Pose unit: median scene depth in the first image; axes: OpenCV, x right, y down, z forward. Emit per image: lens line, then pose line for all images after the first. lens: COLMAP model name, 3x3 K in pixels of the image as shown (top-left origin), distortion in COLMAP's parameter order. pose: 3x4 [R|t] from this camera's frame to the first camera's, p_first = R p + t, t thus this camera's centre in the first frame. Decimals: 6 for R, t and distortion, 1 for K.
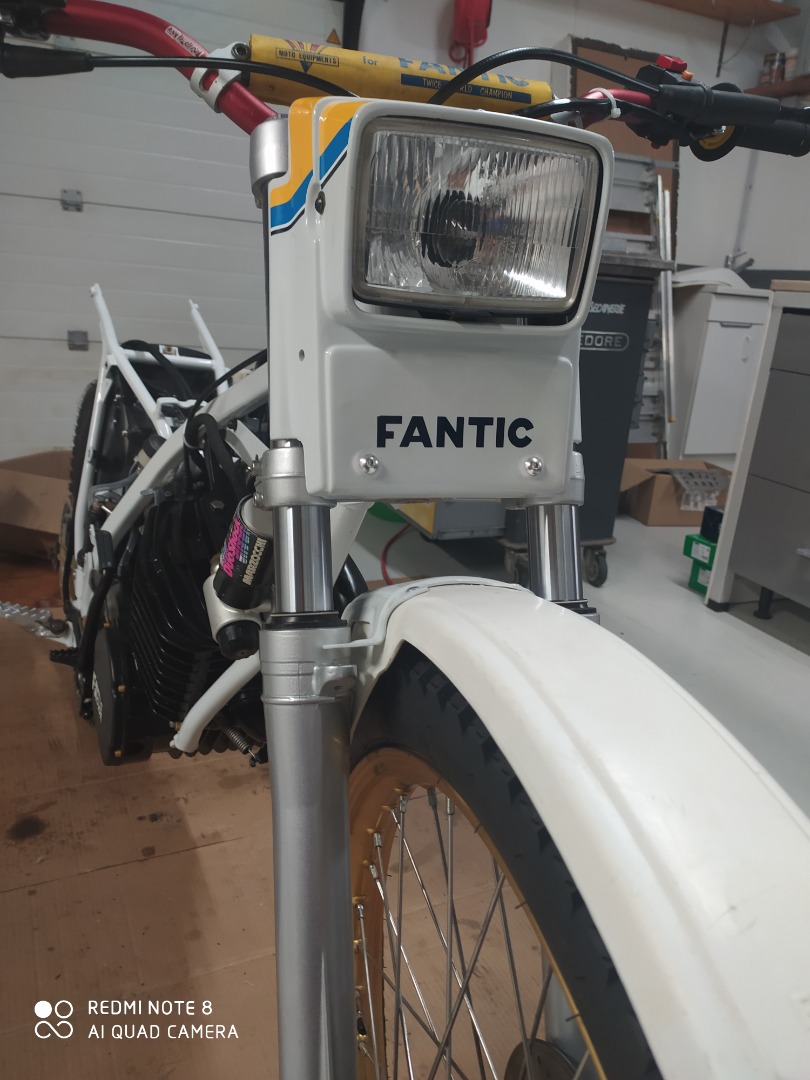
lens RADIAL K [[812.4, 0, 405.0], [0, 812.4, 540.0], [0, 0, 1]] dist [0.070935, -0.078687]
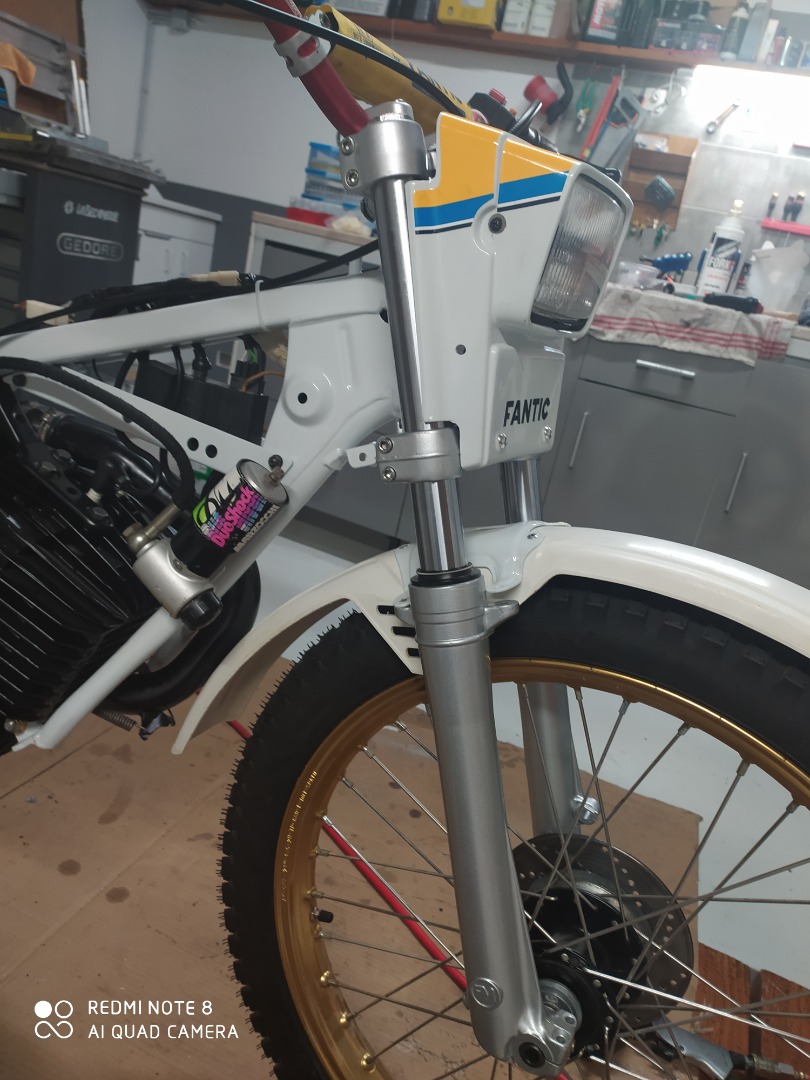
lens RADIAL K [[812.4, 0, 405.0], [0, 812.4, 540.0], [0, 0, 1]] dist [0.070935, -0.078687]
pose [[0.713139, -0.136103, 0.687683, -0.216299], [0.050662, 0.988413, 0.143084, -0.027323], [-0.699189, -0.067199, 0.711771, 0.044569]]
